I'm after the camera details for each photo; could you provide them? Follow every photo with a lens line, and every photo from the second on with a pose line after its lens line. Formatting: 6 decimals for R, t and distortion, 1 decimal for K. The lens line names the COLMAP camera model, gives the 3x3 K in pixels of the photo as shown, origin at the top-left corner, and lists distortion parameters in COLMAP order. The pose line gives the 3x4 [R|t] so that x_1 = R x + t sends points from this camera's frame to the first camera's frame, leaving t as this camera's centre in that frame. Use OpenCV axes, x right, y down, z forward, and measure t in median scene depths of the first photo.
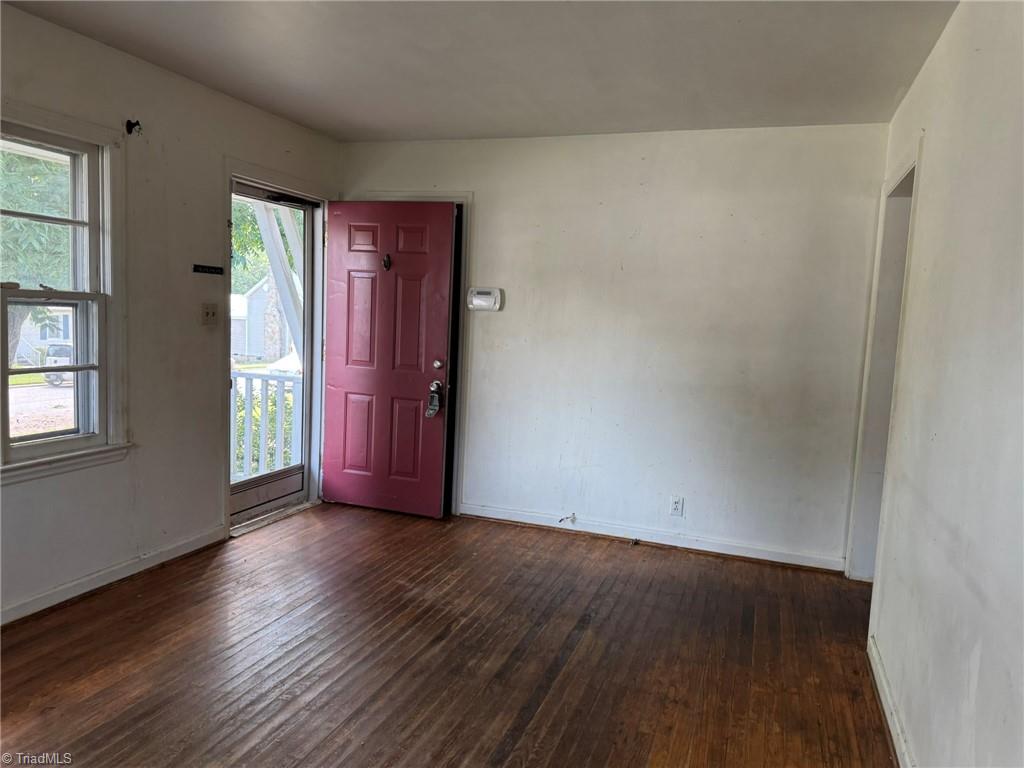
lens RADIAL K [[726.3, 0, 518.1], [0, 726.3, 389.4], [0, 0, 1]] dist [0.060642, -0.068719]
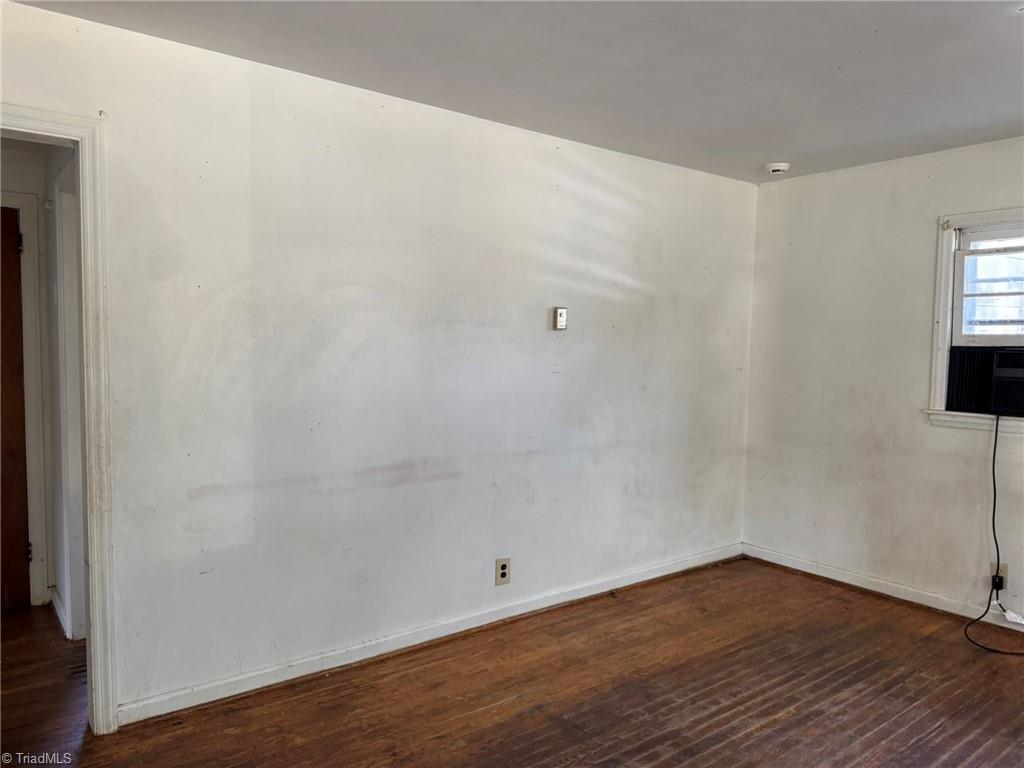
lens RADIAL K [[726.3, 0, 518.5], [0, 726.3, 393.8], [0, 0, 1]] dist [0.060642, -0.068719]
pose [[-0.836778, -0.099629, 0.538401, -0.259668], [0.001254, 0.982955, 0.183840, -0.137791], [-0.547540, 0.154508, -0.822391, 1.105230]]
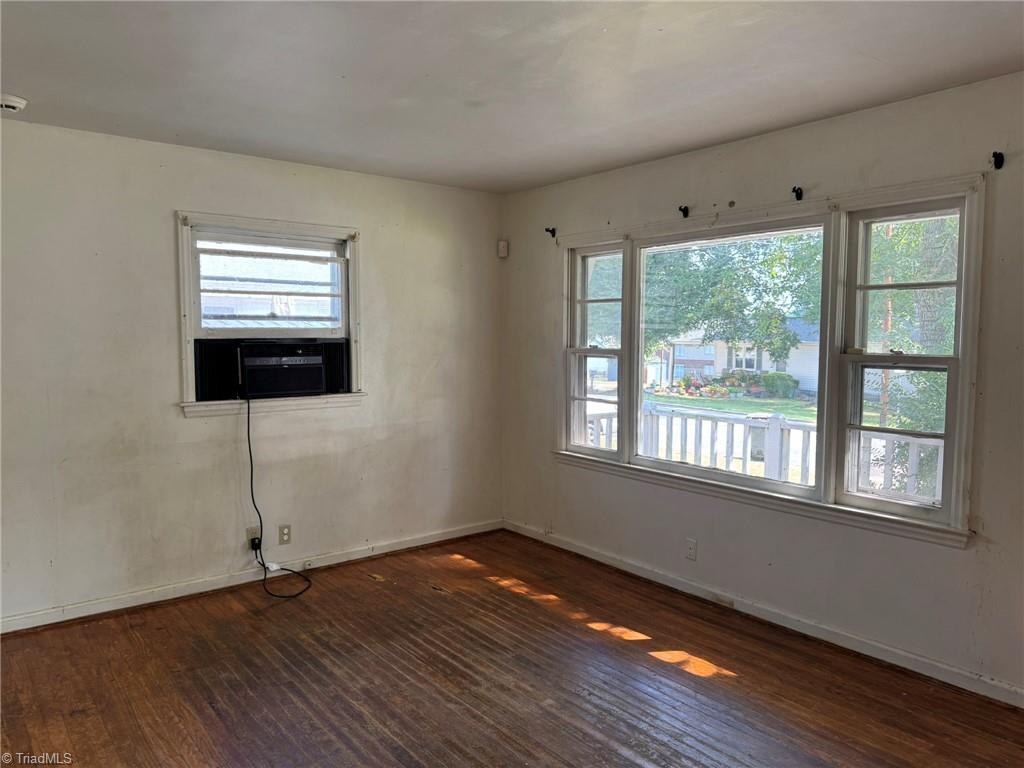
lens RADIAL K [[726.3, 0, 502.8], [0, 726.3, 383.7], [0, 0, 1]] dist [0.060642, -0.068719]
pose [[-0.542748, 0.009875, -0.839838, 0.422296], [-0.116675, 0.989349, 0.087035, -0.095518], [0.831752, 0.145226, -0.535815, 0.876813]]
